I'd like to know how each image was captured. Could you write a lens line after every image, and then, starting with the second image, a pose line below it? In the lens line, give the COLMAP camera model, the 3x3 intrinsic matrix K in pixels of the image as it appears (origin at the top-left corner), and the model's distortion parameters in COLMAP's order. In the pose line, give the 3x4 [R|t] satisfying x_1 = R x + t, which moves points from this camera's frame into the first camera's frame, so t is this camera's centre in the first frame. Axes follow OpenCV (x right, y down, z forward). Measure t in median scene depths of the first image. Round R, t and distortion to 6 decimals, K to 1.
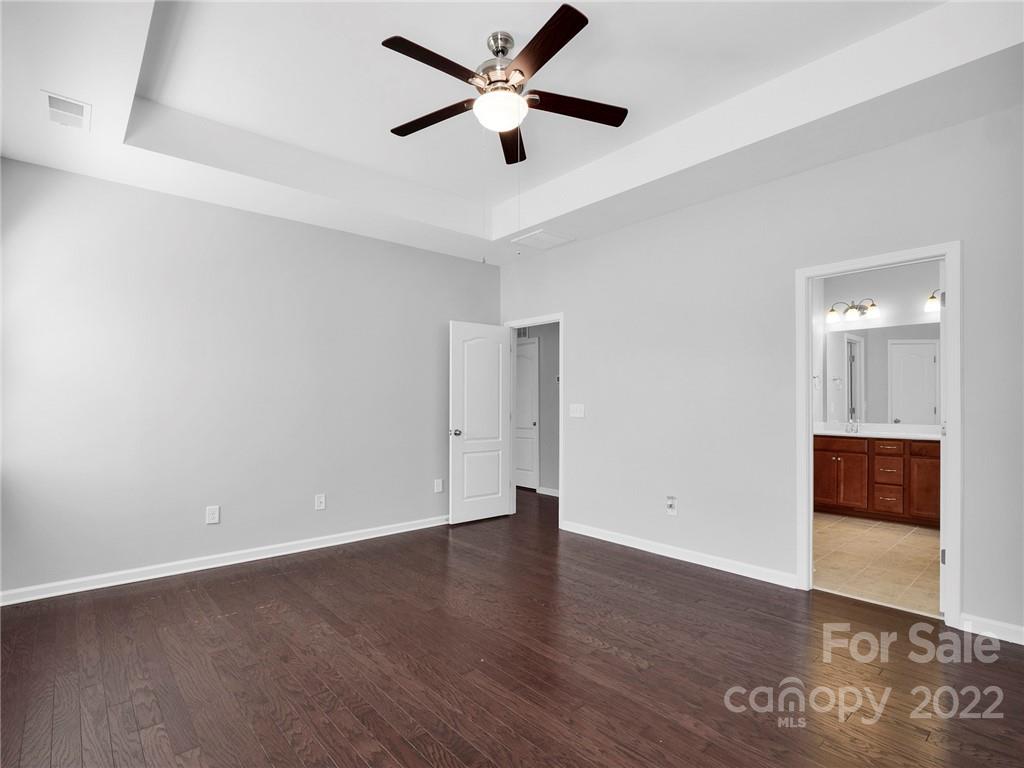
lens RADIAL K [[511.5, 0, 516.2], [0, 511.5, 401.3], [0, 0, 1]] dist [-0.002152, -0.001153]
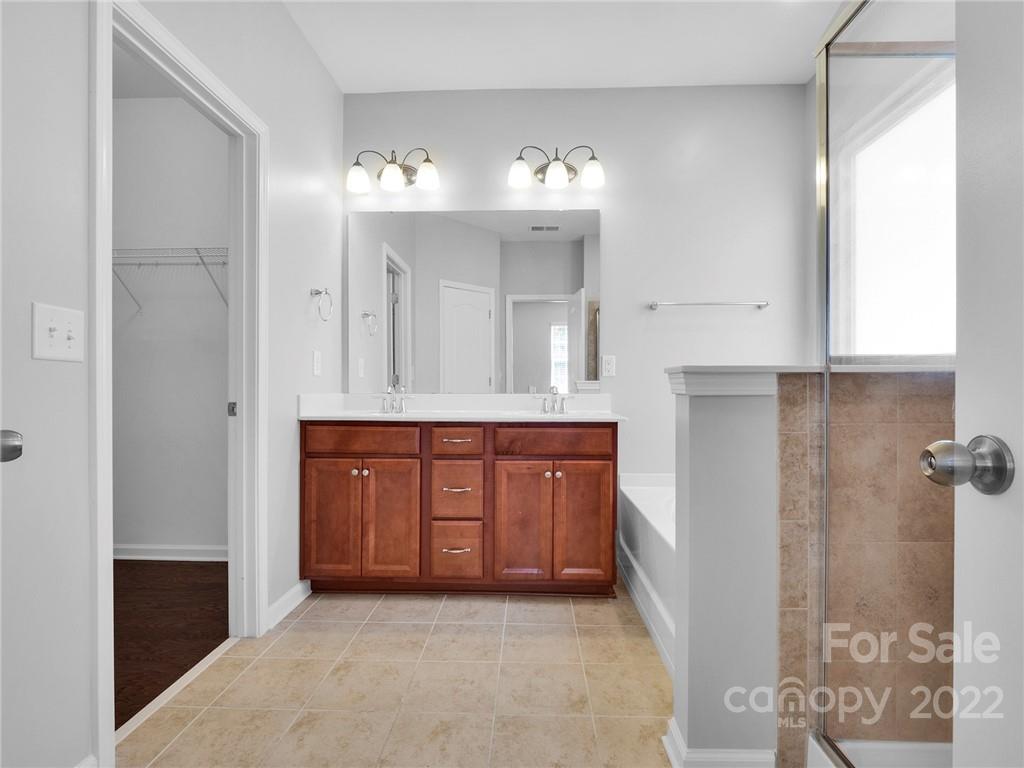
lens RADIAL K [[511.5, 0, 516.2], [0, 511.5, 401.3], [0, 0, 1]] dist [-0.002152, -0.001153]
pose [[0.691639, -0.013534, 0.722116, 0.413996], [-0.004267, 0.999730, 0.022825, 0.041697], [-0.722231, -0.018868, 0.691395, 0.616901]]
